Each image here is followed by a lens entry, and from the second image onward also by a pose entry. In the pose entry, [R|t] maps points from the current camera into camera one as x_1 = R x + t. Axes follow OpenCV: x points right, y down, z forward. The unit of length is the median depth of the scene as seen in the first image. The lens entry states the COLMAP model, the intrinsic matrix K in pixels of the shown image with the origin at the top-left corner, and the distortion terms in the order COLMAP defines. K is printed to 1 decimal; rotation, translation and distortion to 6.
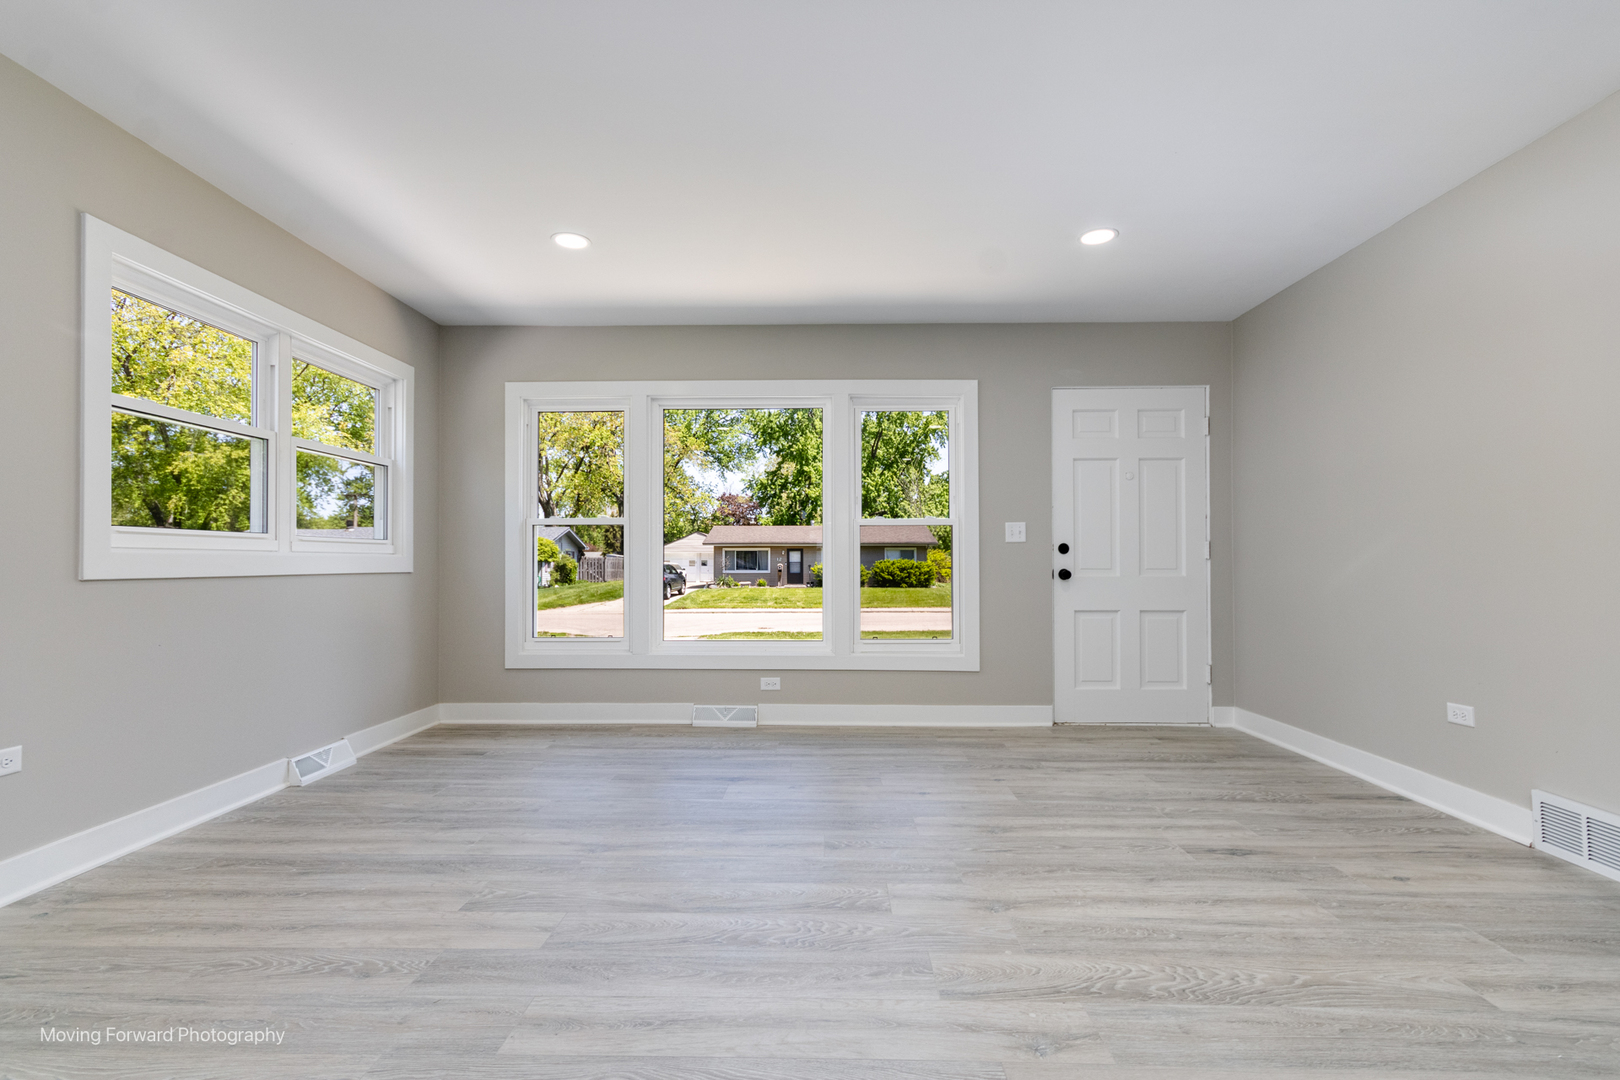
lens RADIAL K [[759.9, 0, 807.9], [0, 759.9, 560.0], [0, 0, 1]] dist [0.006277, 0.000903]
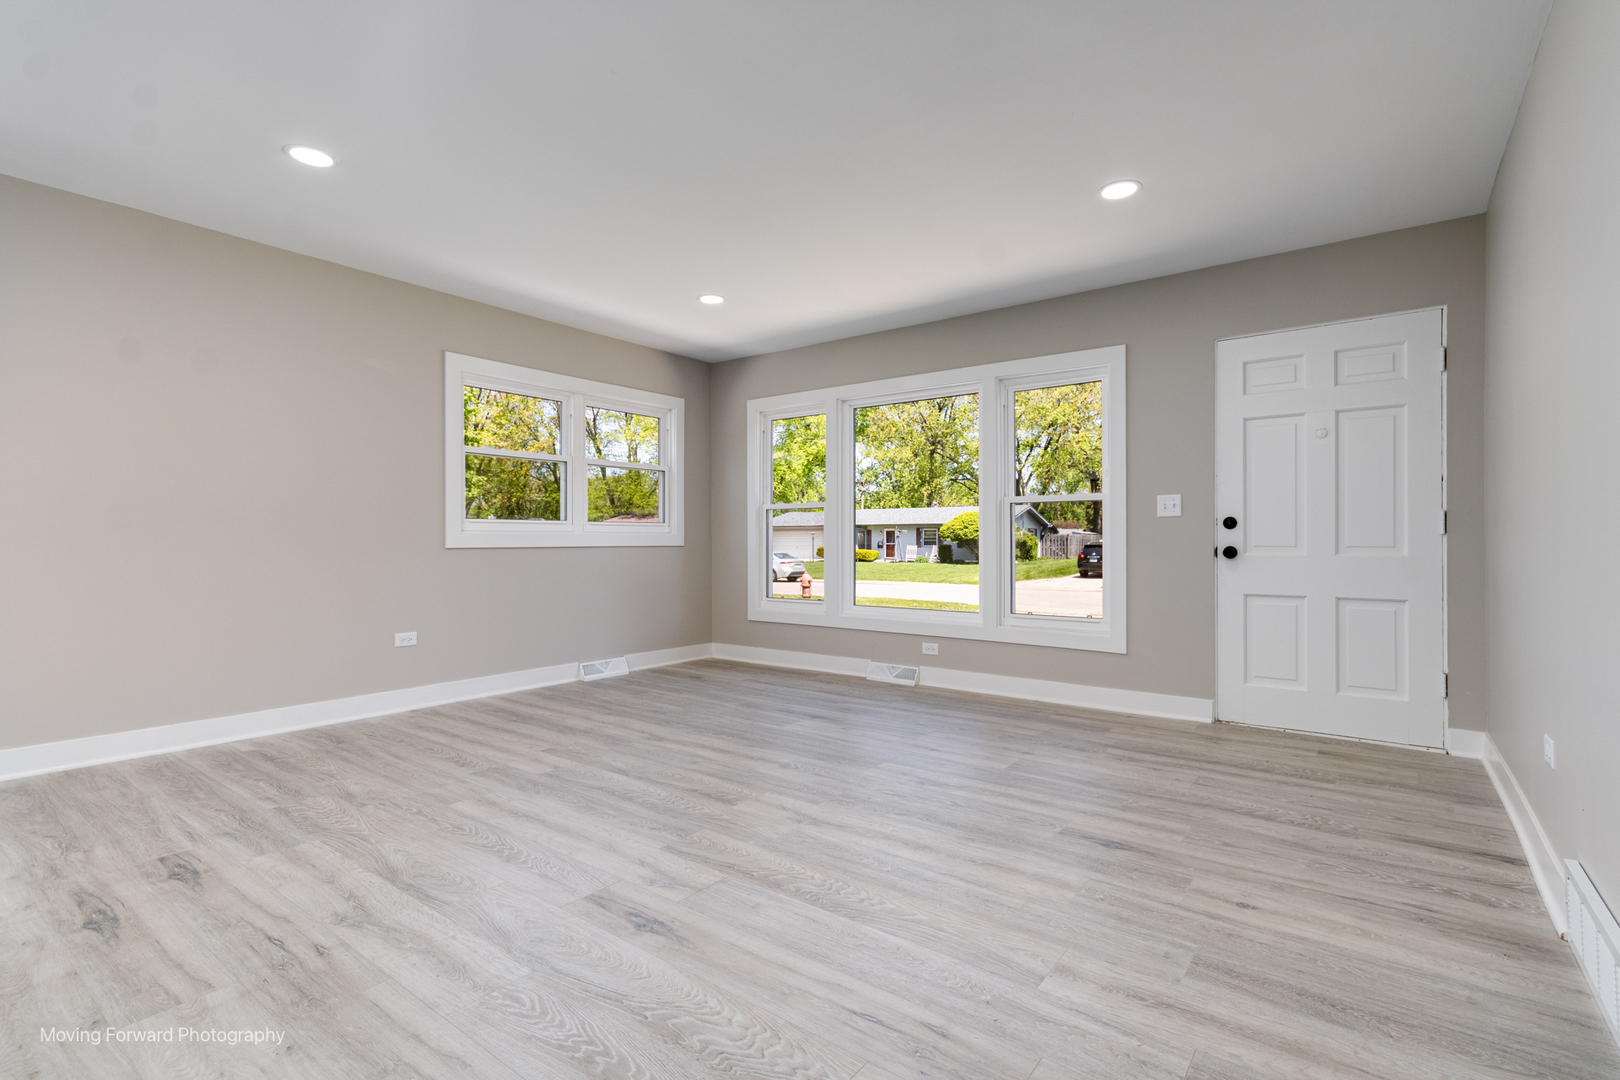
lens RADIAL K [[754.2, 0, 811.9], [0, 754.2, 547.4], [0, 0, 1]] dist [0.002917, 0.000373]
pose [[0.810192, 0.006214, -0.586132, 0.631909], [0.001851, 0.999912, 0.013159, 0.001093], [0.586162, -0.011746, 0.810109, 0.021264]]
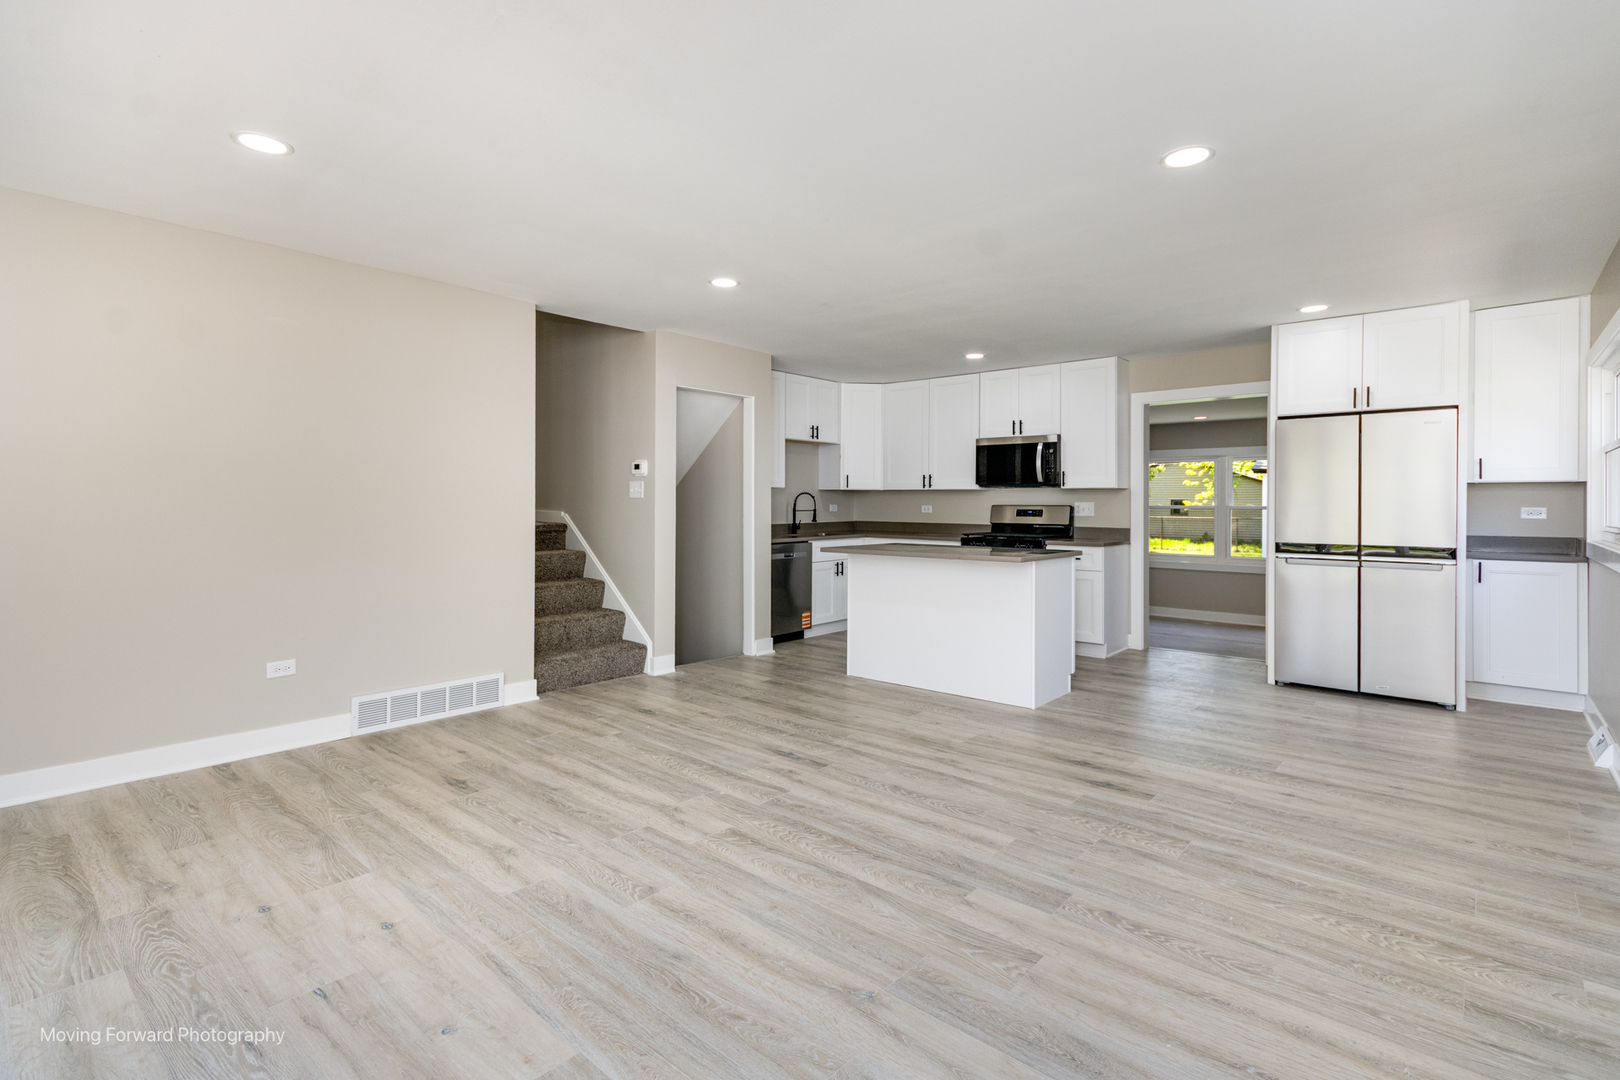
lens RADIAL K [[764.8, 0, 807.1], [0, 764.8, 500.5], [0, 0, 1]] dist [0.003008, 0.000319]
pose [[-0.765643, -0.001318, 0.643264, -0.553709], [-0.009259, 0.999917, -0.008972, -0.063736], [-0.643199, -0.012825, -0.765591, 1.260206]]
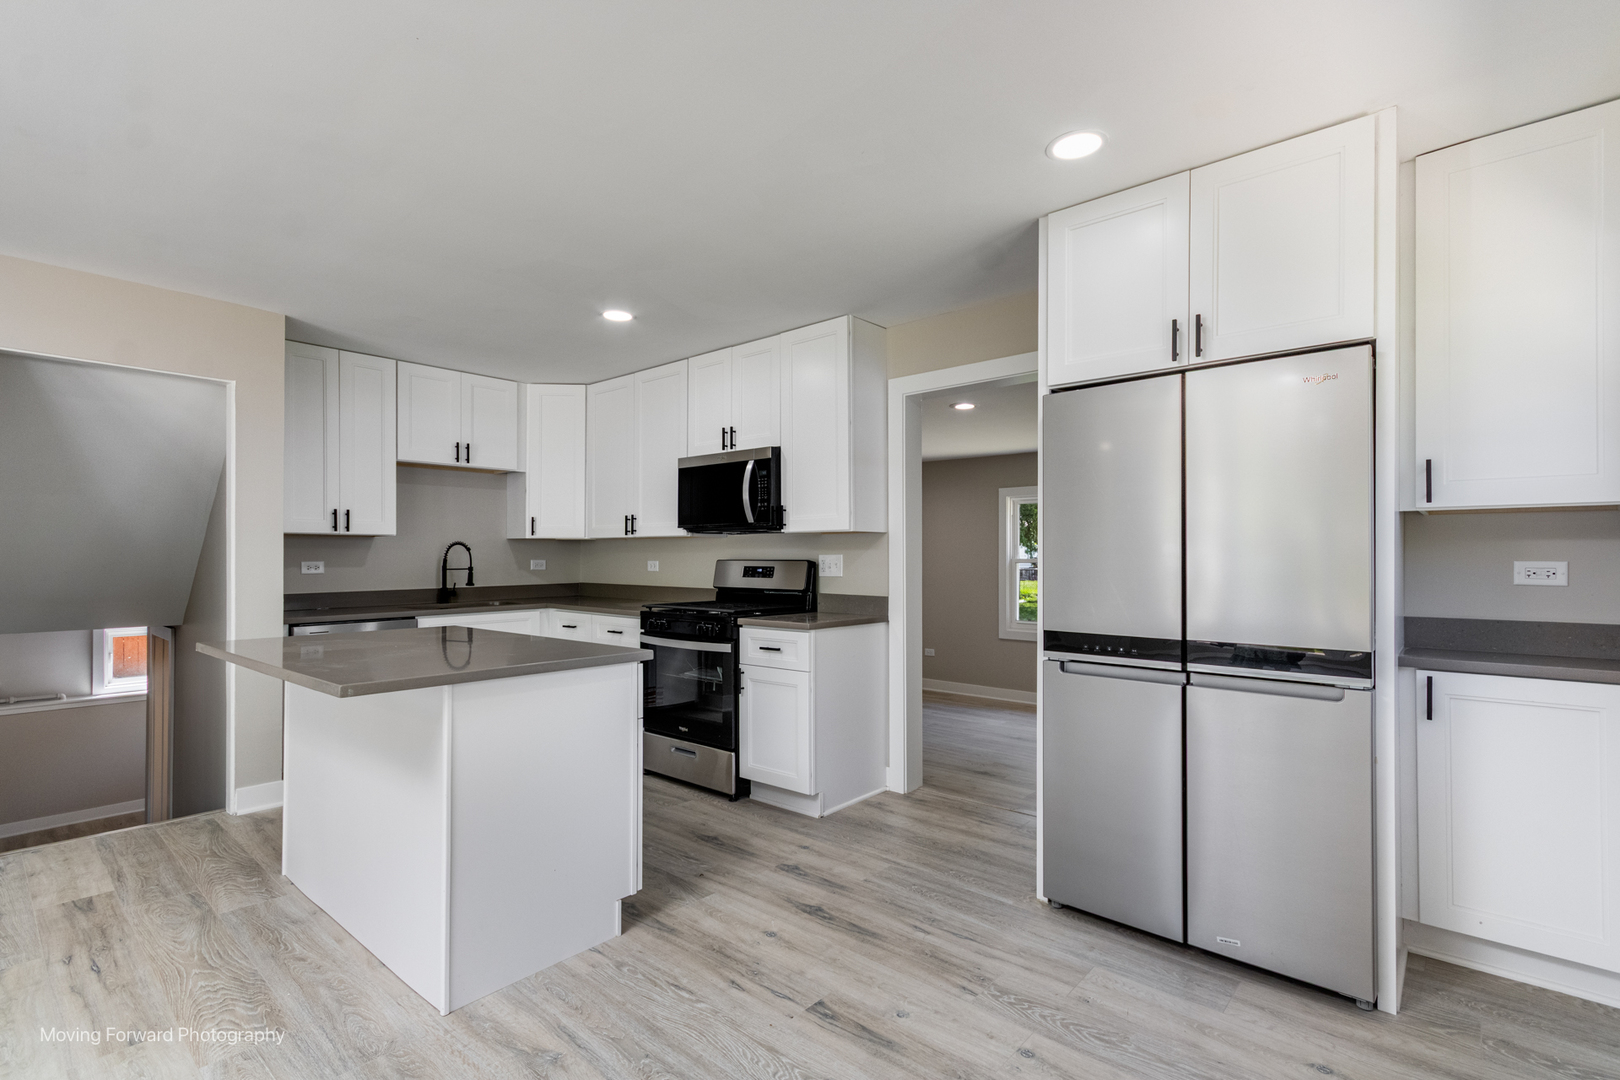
lens RADIAL K [[754.2, 0, 811.9], [0, 754.2, 547.4], [0, 0, 1]] dist [0.002917, 0.000373]
pose [[-0.766320, 0.008488, 0.642403, -0.607711], [-0.004153, 0.999826, -0.018165, -0.073710], [-0.642446, -0.016588, -0.766152, 0.216908]]
